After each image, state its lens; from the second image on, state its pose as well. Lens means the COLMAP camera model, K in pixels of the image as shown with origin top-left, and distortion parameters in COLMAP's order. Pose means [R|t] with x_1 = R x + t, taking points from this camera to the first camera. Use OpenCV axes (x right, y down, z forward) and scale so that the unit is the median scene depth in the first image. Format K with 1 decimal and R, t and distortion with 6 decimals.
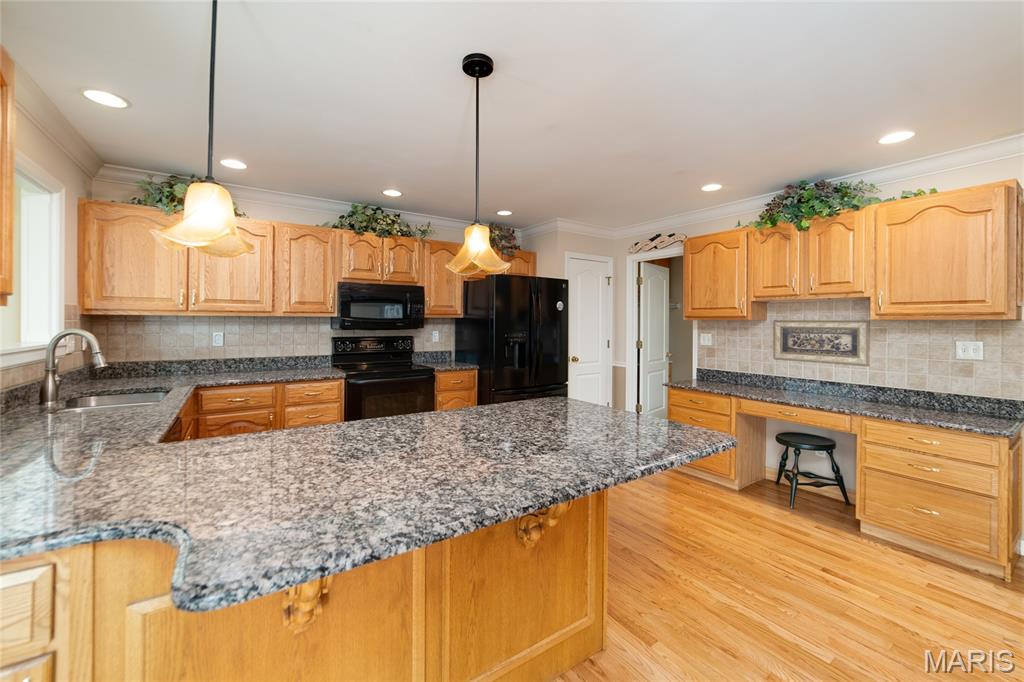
lens RADIAL K [[412.8, 0, 515.0], [0, 412.8, 328.2], [0, 0, 1]] dist [0.001659, 0.002360]
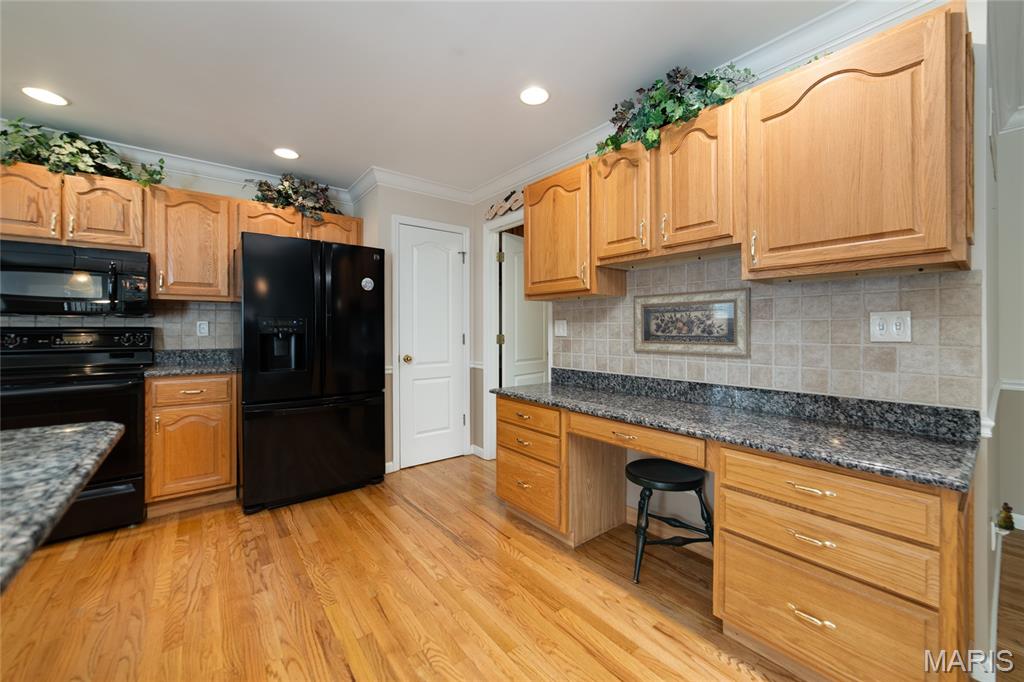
lens RADIAL K [[399.8, 0, 517.9], [0, 399.8, 336.3], [0, 0, 1]] dist [-0.001915, 0.000379]
pose [[0.997659, -0.007913, 0.067932, 0.432476], [0.007920, 0.999969, 0.000164, 0.052575], [-0.067931, 0.000375, 0.997690, 0.384004]]
